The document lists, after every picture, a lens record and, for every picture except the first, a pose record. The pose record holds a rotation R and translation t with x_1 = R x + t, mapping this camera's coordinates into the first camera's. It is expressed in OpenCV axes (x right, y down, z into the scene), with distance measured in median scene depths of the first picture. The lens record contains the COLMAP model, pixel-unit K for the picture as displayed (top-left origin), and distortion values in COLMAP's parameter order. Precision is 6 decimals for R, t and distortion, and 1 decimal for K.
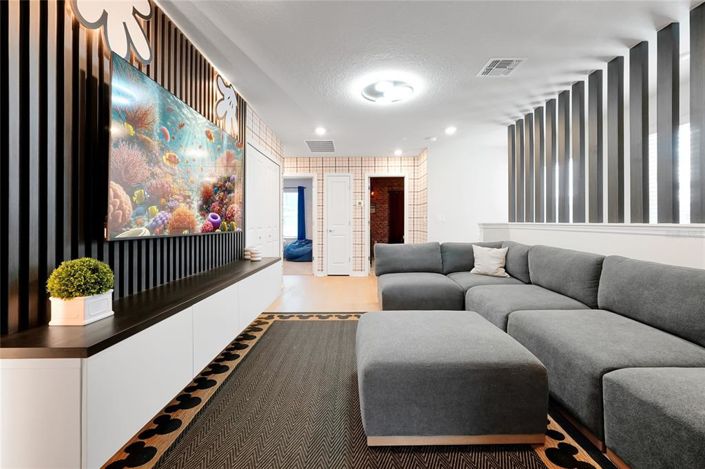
lens RADIAL K [[296.0, 0, 353.9], [0, 296.0, 219.7], [0, 0, 1]] dist [-0.000957, -0.000061]
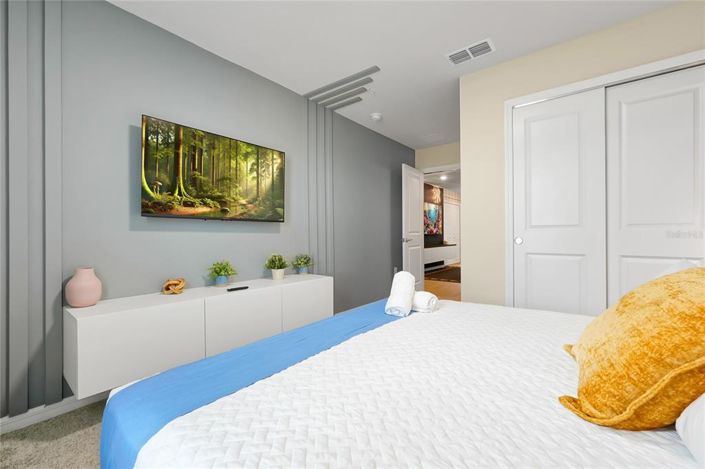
lens RADIAL K [[300.5, 0, 352.5], [0, 300.5, 234.5], [0, 0, 1]] dist [-0.000299, -0.000016]
pose [[0.784990, -0.004158, -0.619495, 0.775483], [0.003569, 0.999991, -0.002189, 0.053503], [0.619499, -0.000493, 0.784998, -1.901068]]
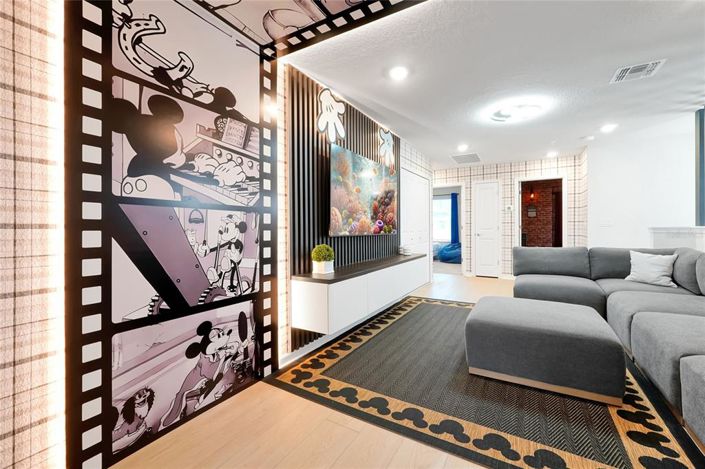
lens RADIAL K [[296.0, 0, 353.9], [0, 296.0, 219.7], [0, 0, 1]] dist [-0.000957, -0.000061]
pose [[0.860825, -0.014775, -0.508687, 0.142613], [0.007151, 0.999831, -0.016939, -0.003208], [0.508851, 0.010944, 0.860785, -0.277895]]
